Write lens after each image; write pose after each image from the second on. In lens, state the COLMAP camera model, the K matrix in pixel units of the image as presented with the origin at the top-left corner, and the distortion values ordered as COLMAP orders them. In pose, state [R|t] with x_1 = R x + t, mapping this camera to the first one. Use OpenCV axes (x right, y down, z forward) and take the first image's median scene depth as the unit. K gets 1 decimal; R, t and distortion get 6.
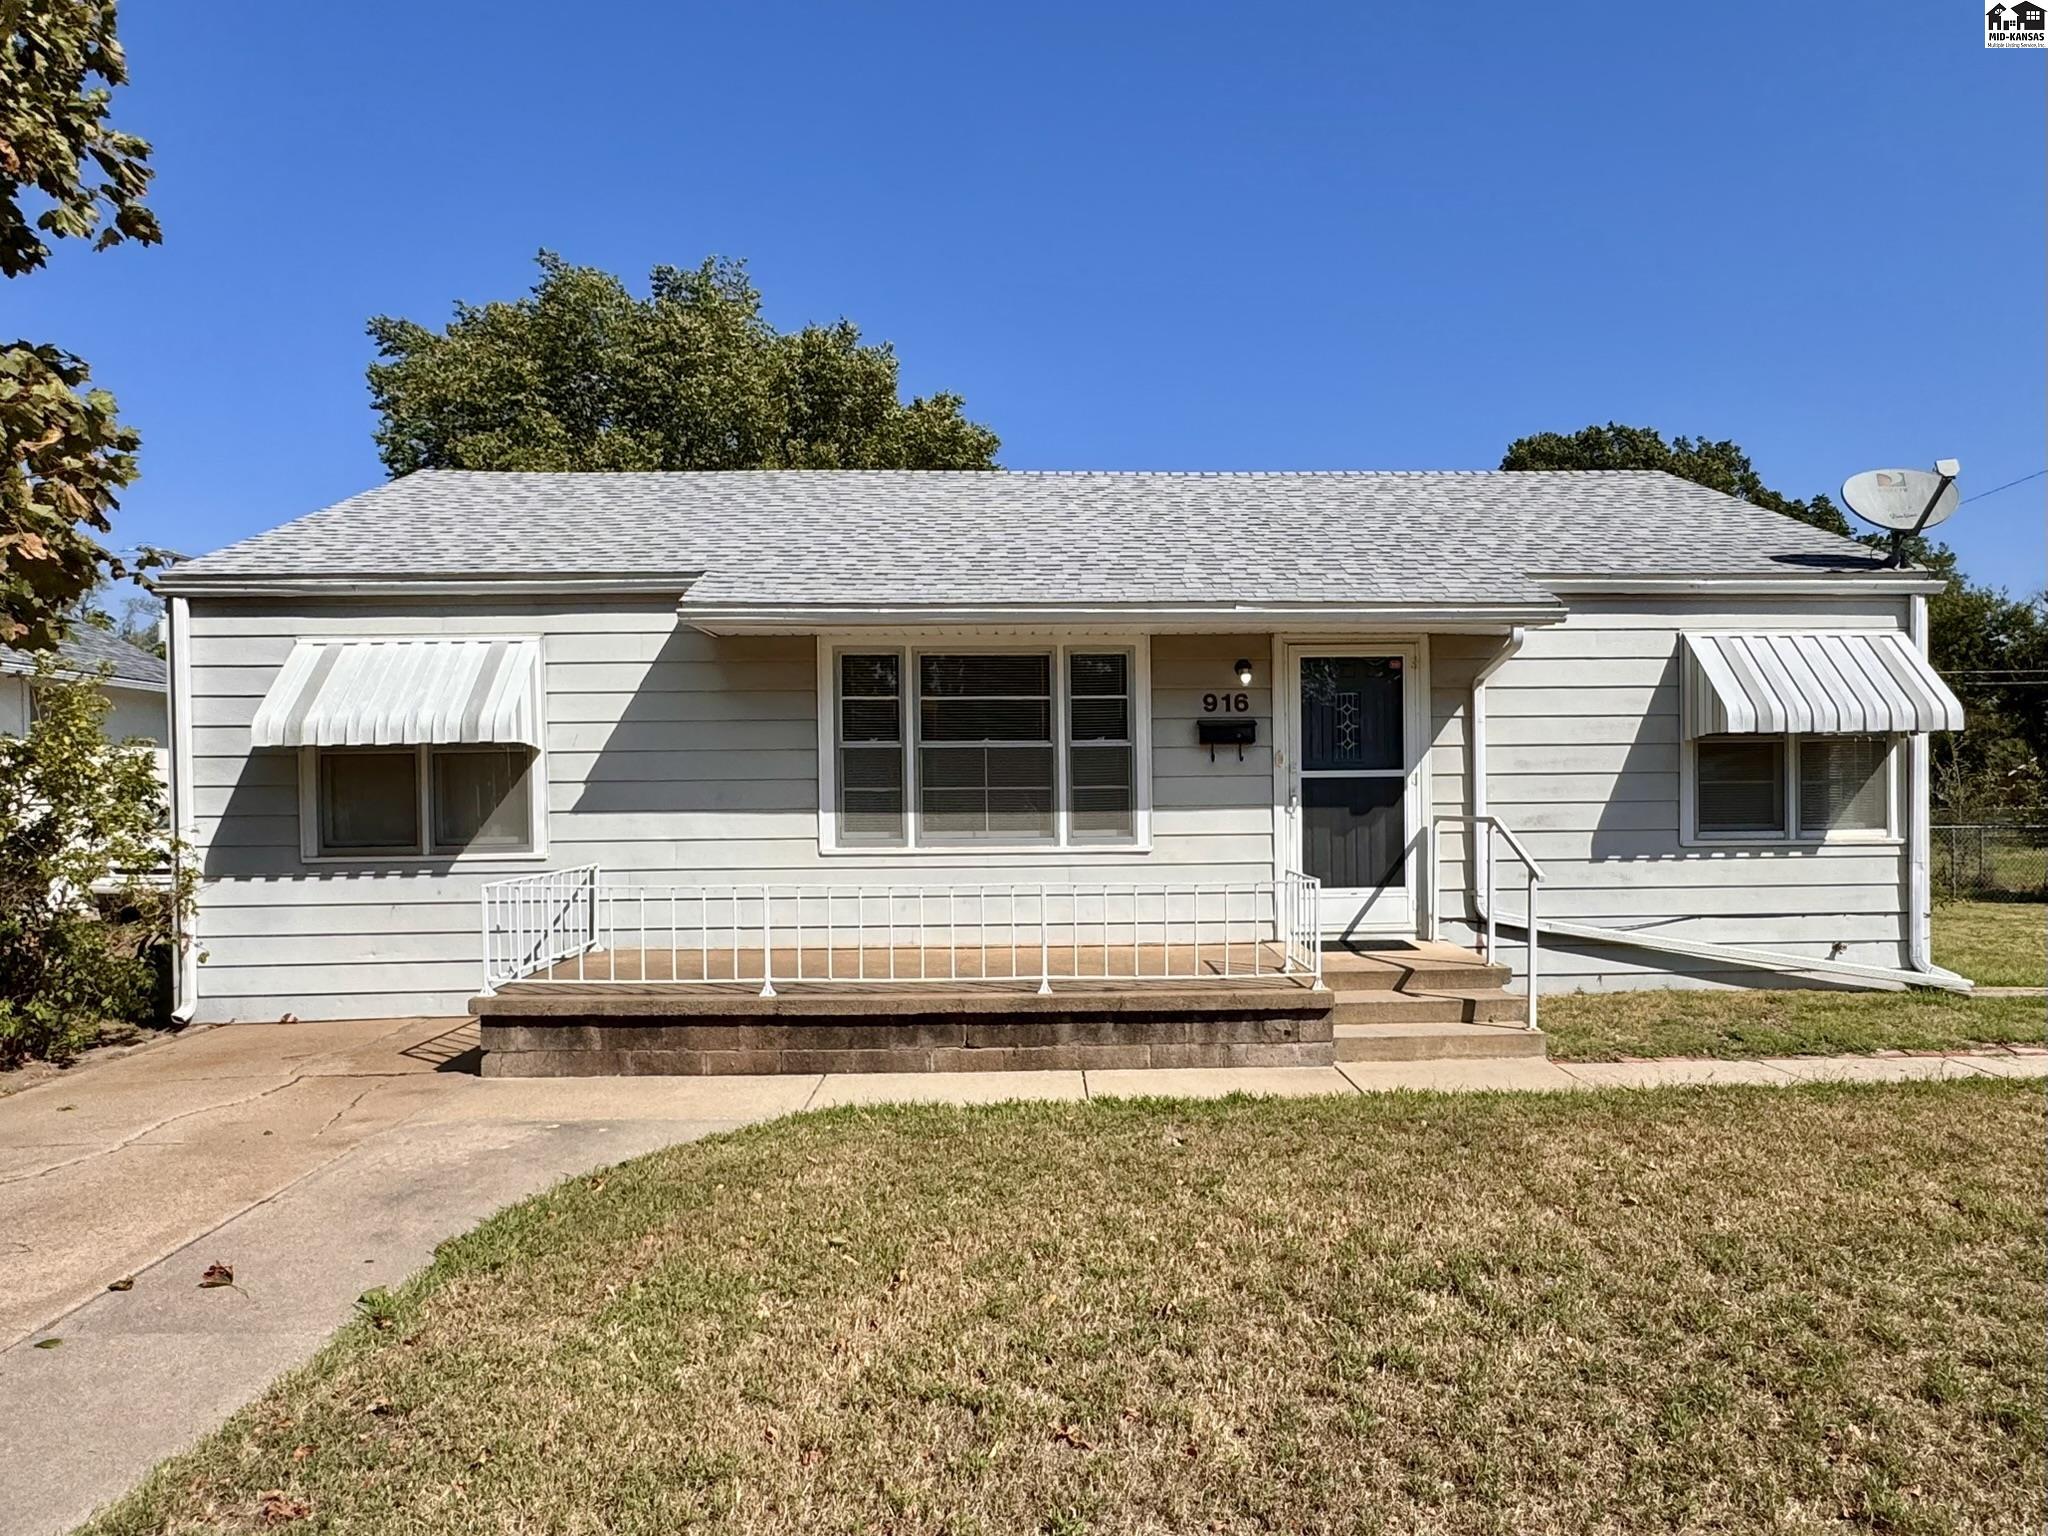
lens RADIAL K [[1306.4, 0, 1025.1], [0, 1306.4, 783.8], [0, 0, 1]] dist [0.006853, 0.001580]
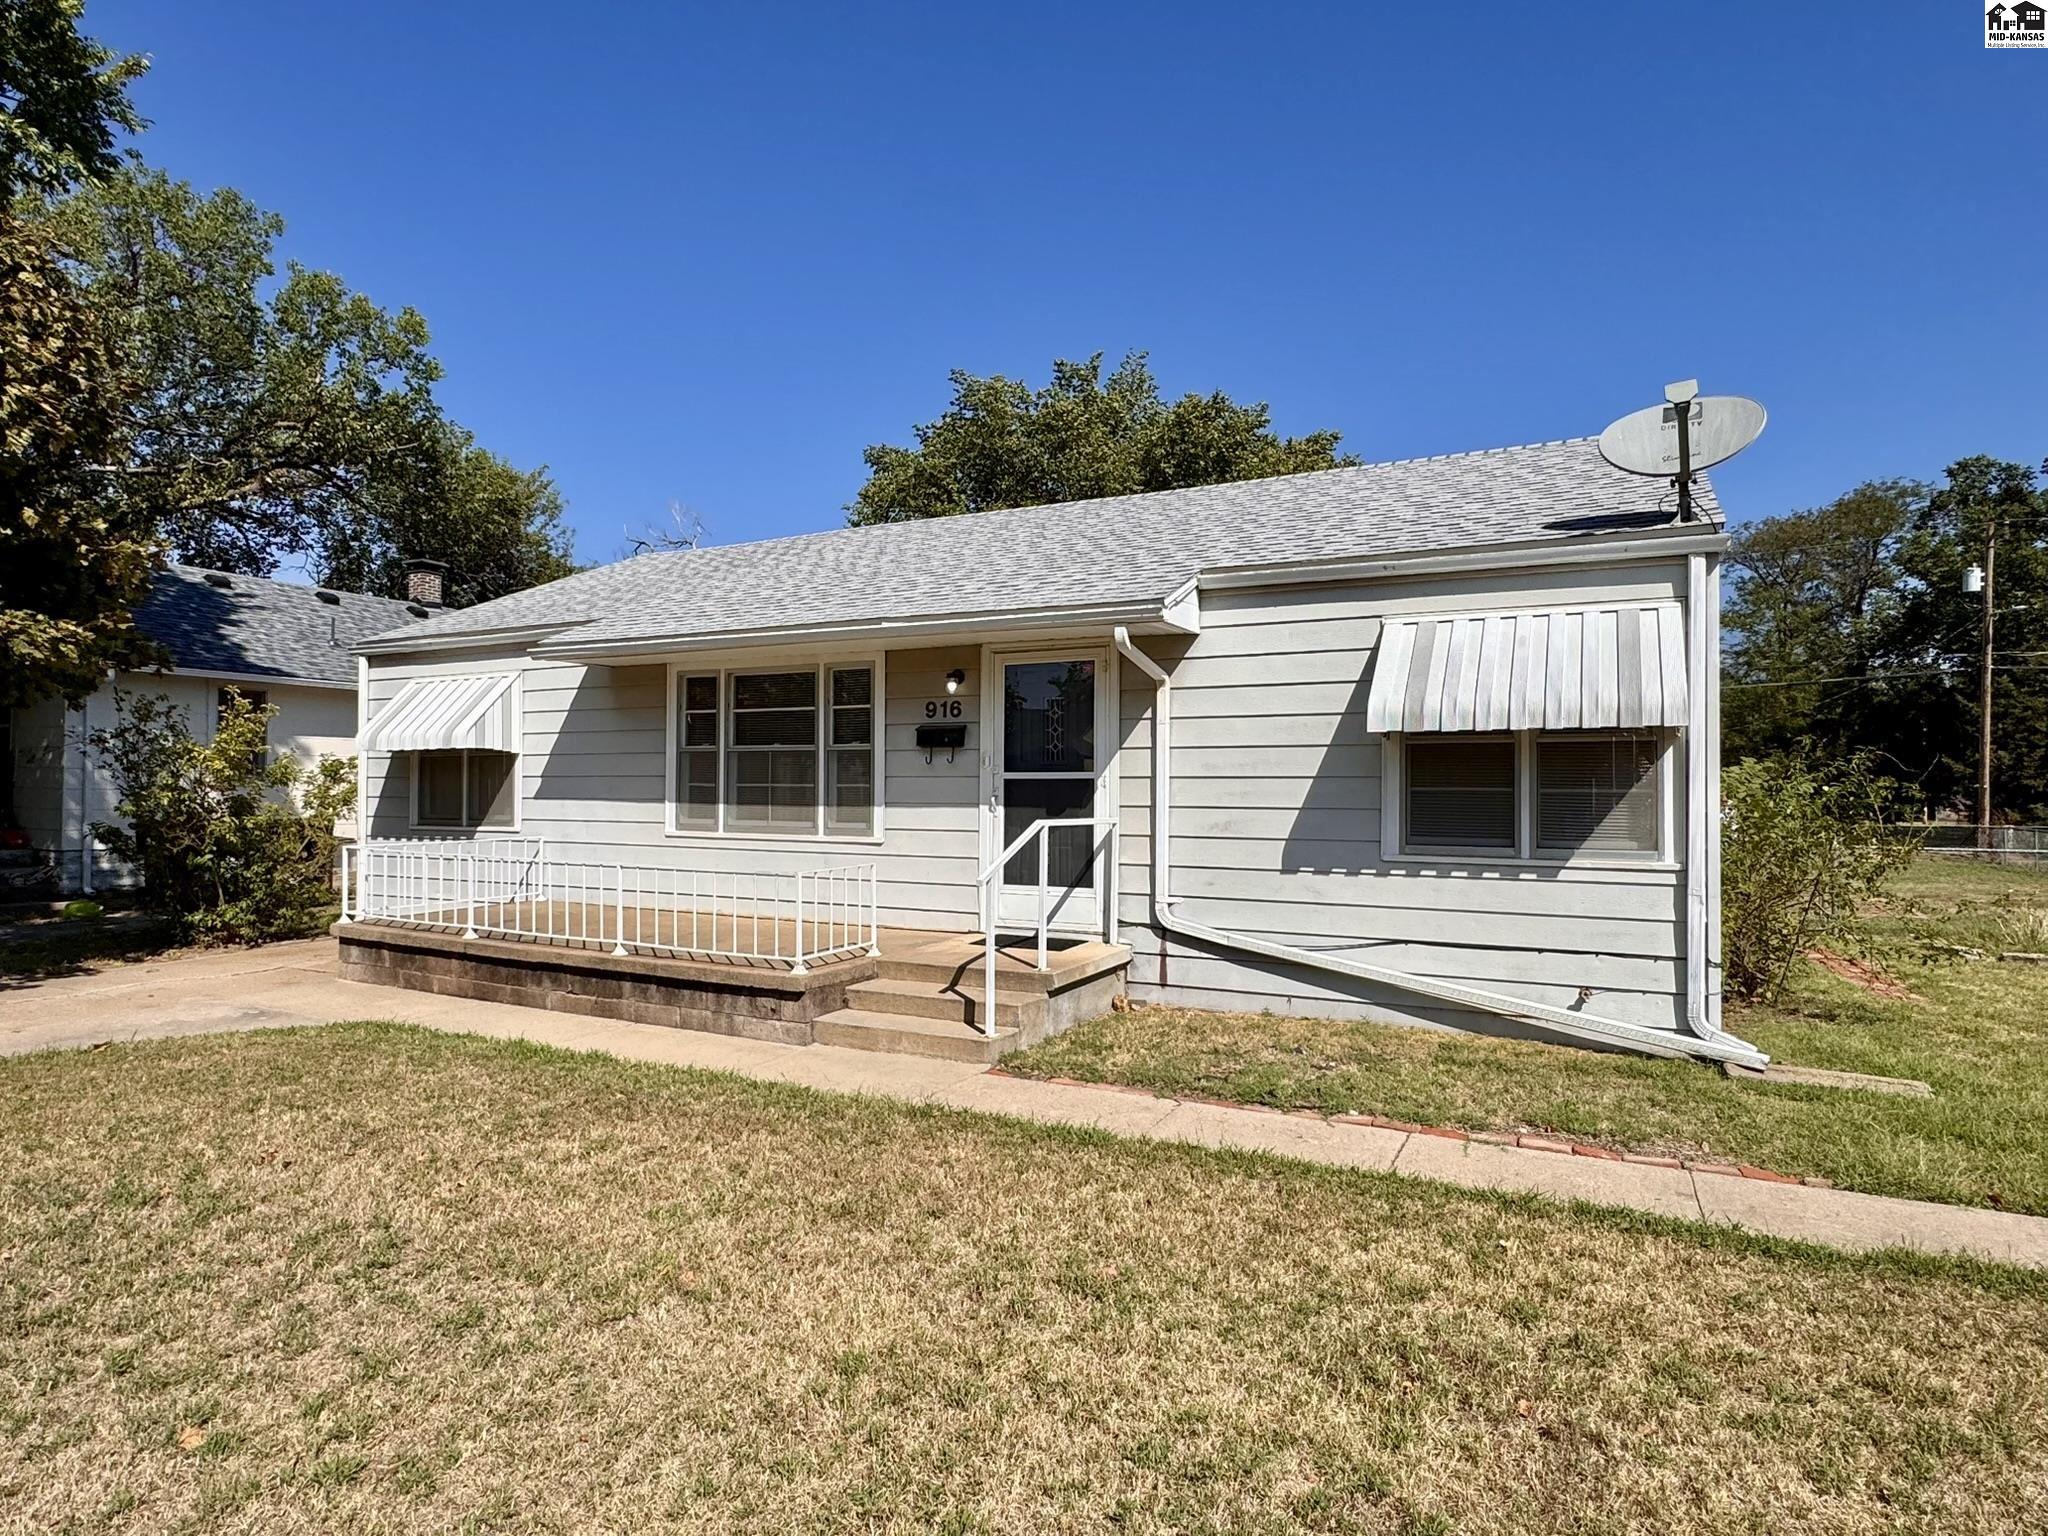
lens RADIAL K [[1114.7, 0, 1024.9], [0, 1114.7, 752.4], [0, 0, 1]] dist [0.000257, -0.000109]
pose [[0.870624, -0.001758, -0.491945, 0.670165], [-0.011749, 0.999634, -0.024365, -0.004362], [0.491808, 0.026993, 0.870285, 0.226254]]
